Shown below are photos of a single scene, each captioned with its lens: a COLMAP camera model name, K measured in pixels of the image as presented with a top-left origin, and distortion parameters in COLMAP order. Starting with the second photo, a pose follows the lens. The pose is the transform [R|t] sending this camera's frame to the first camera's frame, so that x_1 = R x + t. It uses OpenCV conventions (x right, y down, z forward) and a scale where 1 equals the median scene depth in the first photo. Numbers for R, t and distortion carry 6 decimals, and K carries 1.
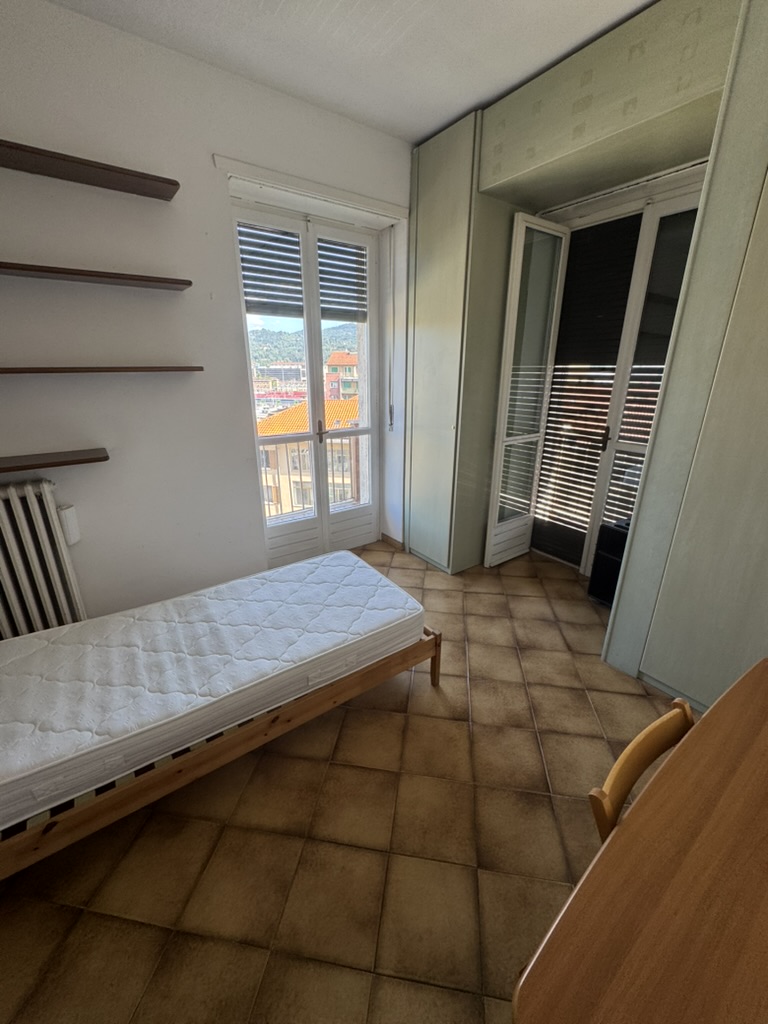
lens RADIAL K [[407.0, 0, 386.4], [0, 407.0, 510.7], [0, 0, 1]] dist [-0.001258, 0.000176]
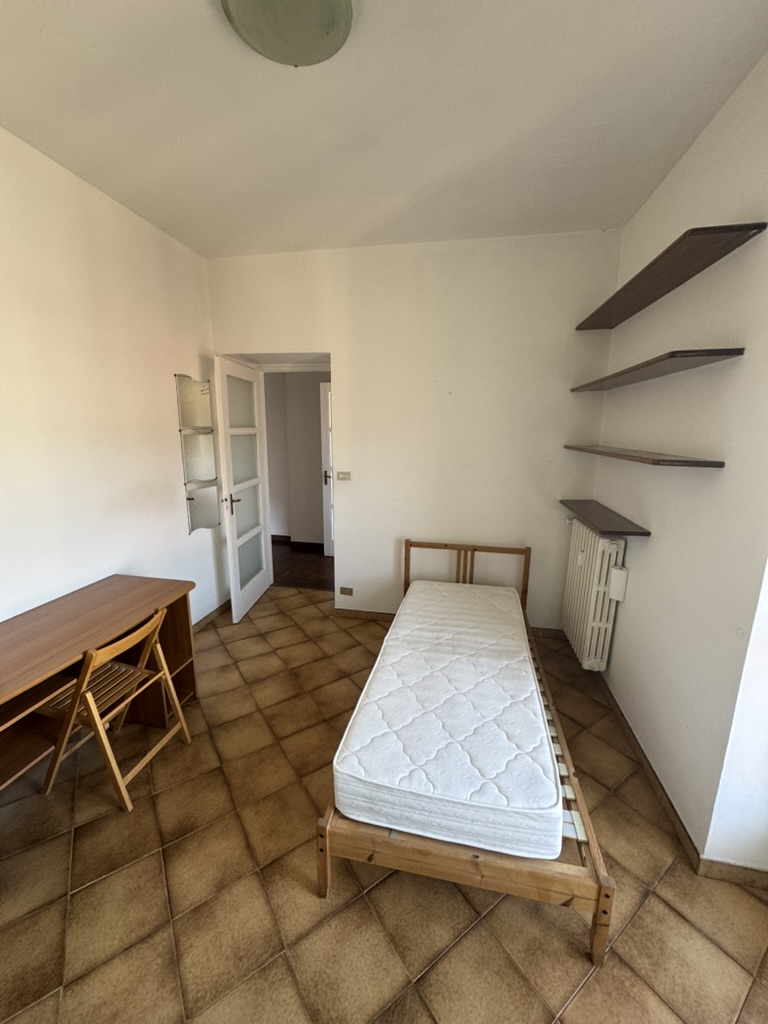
lens RADIAL K [[407.0, 0, 386.4], [0, 407.0, 510.7], [0, 0, 1]] dist [-0.001258, 0.000176]
pose [[-0.728507, 0.130877, -0.672420, 0.558900], [-0.239477, 0.870993, 0.428978, -0.623848], [0.641816, 0.473543, -0.603182, 1.552777]]
